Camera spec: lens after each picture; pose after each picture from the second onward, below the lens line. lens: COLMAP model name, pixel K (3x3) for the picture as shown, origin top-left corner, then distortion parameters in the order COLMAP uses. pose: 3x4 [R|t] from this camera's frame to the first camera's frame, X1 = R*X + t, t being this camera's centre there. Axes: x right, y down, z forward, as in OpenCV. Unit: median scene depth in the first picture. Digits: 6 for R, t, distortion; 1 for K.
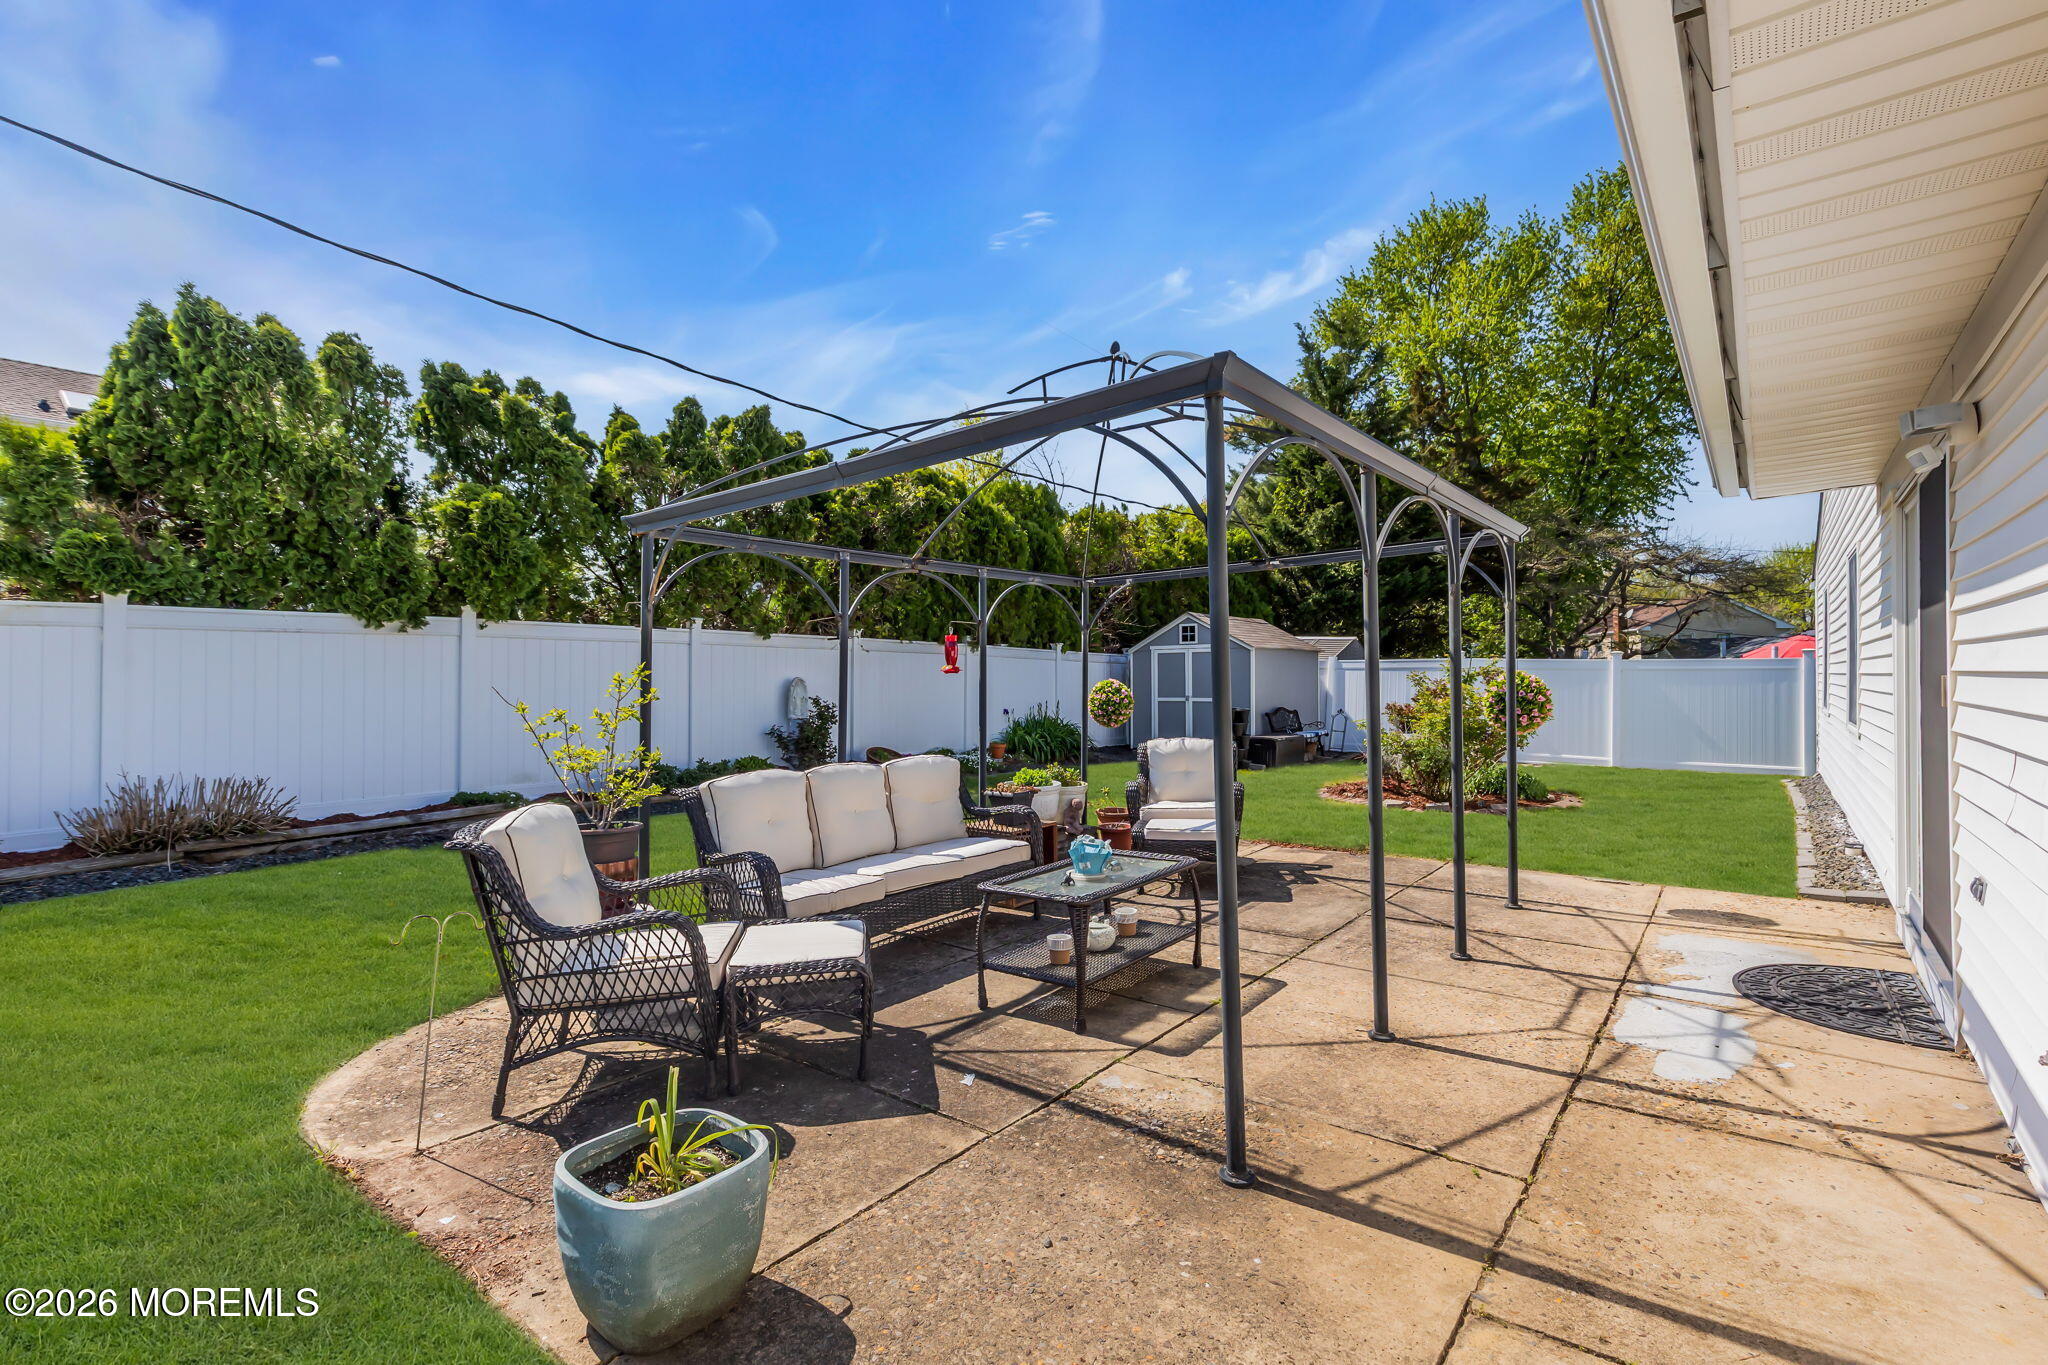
lens RADIAL K [[925.5, 0, 1076.3], [0, 925.5, 673.7], [0, 0, 1]] dist [0.003982, -0.001253]
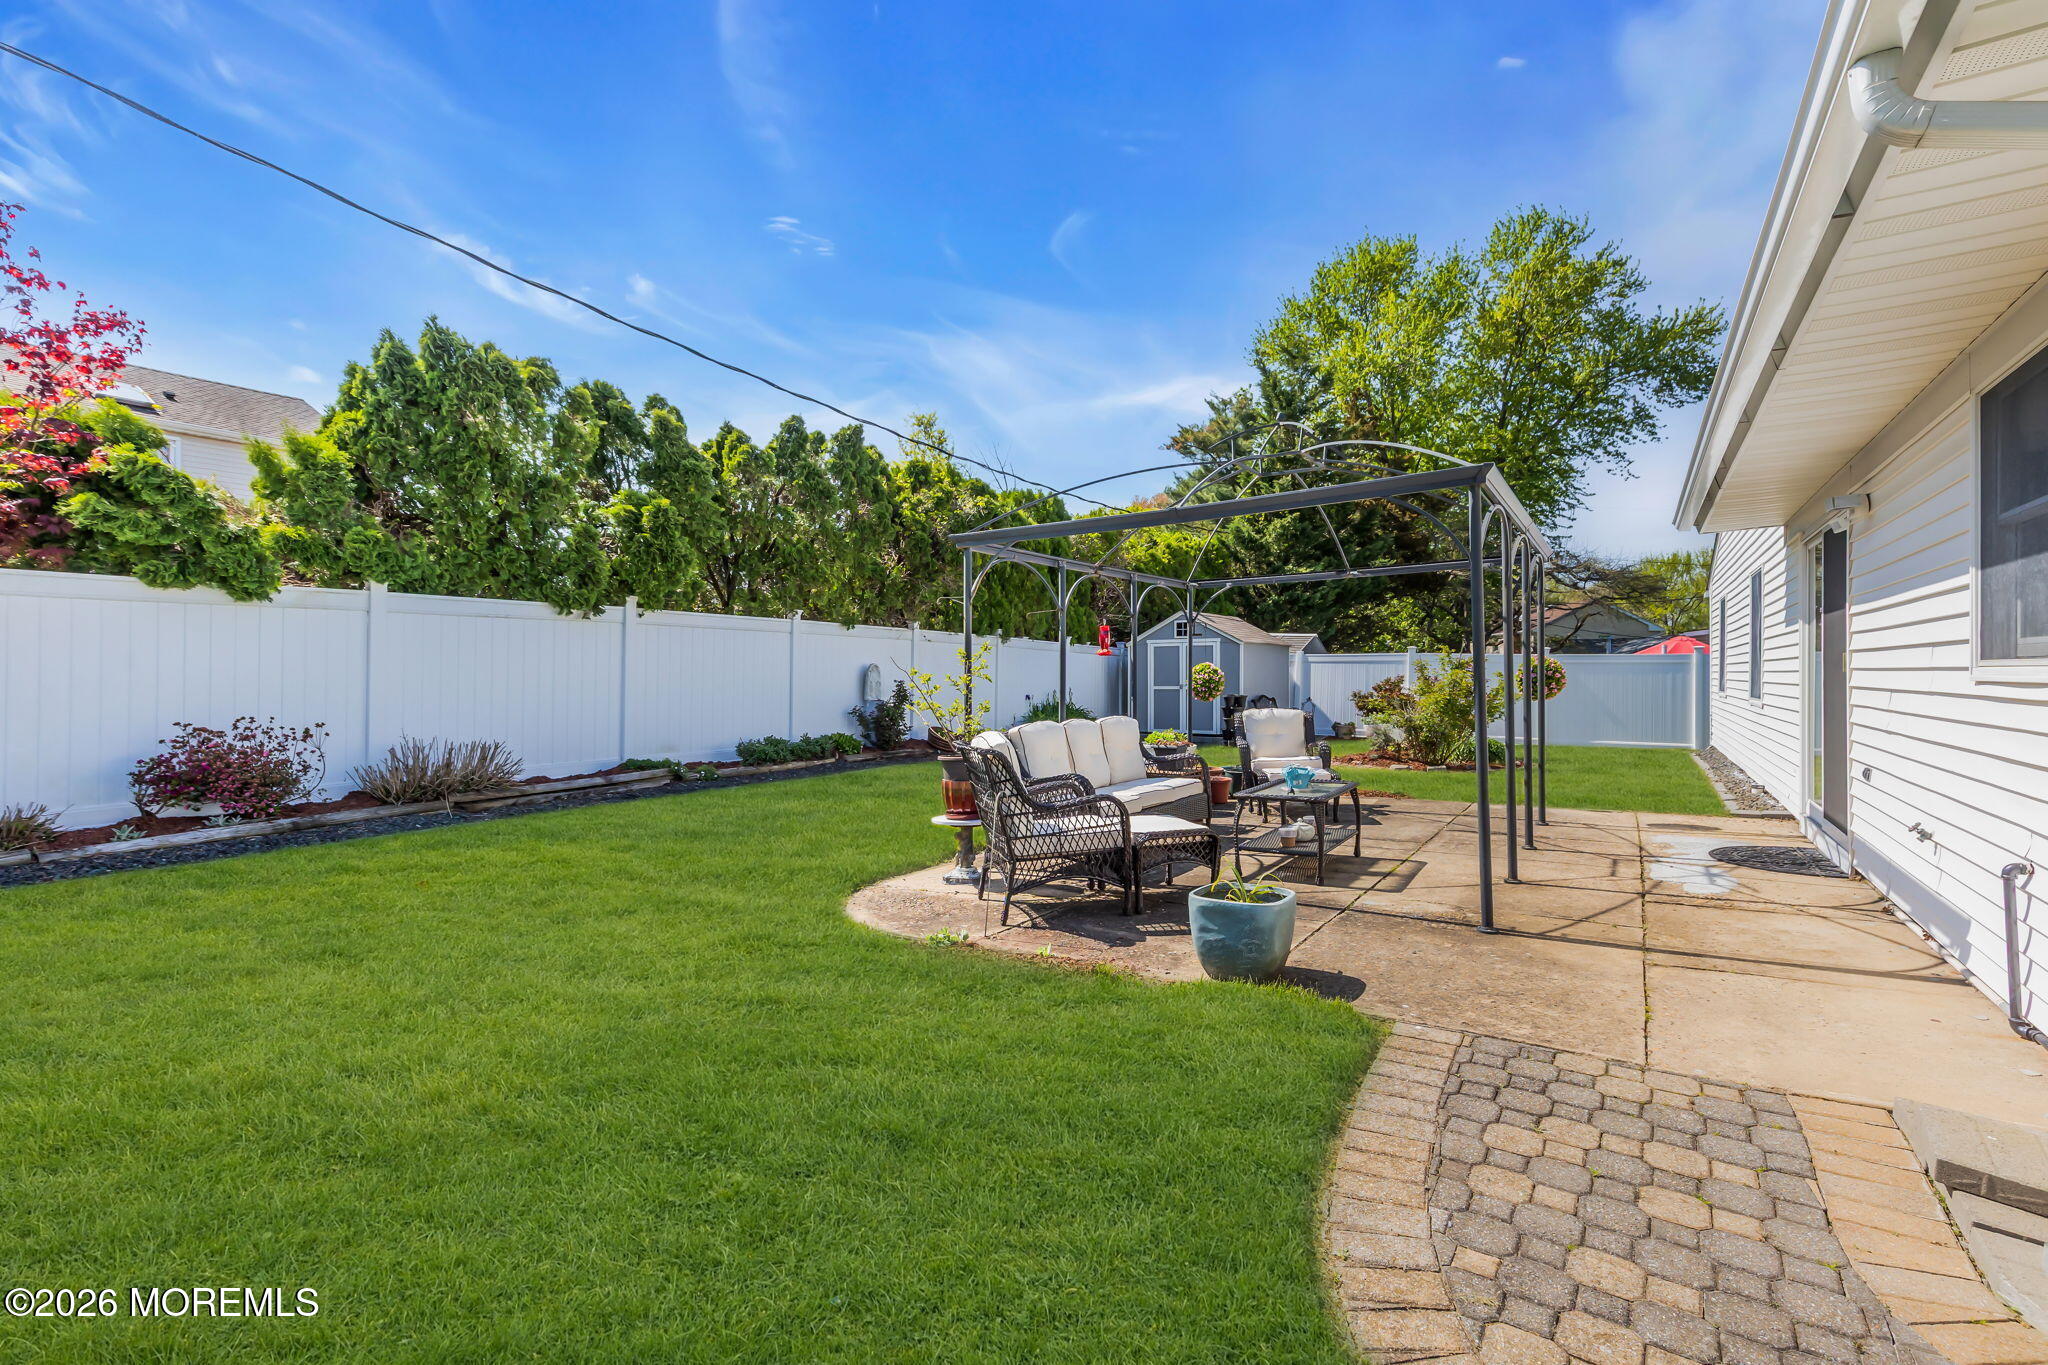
lens RADIAL K [[925.5, 0, 1072.5], [0, 925.5, 677.2], [0, 0, 1]] dist [0.003982, -0.001253]
pose [[0.995137, 0.004604, 0.098389, -0.271470], [-0.005259, 0.999966, 0.006396, 0.019135], [-0.098356, -0.006882, 0.995127, -0.231924]]
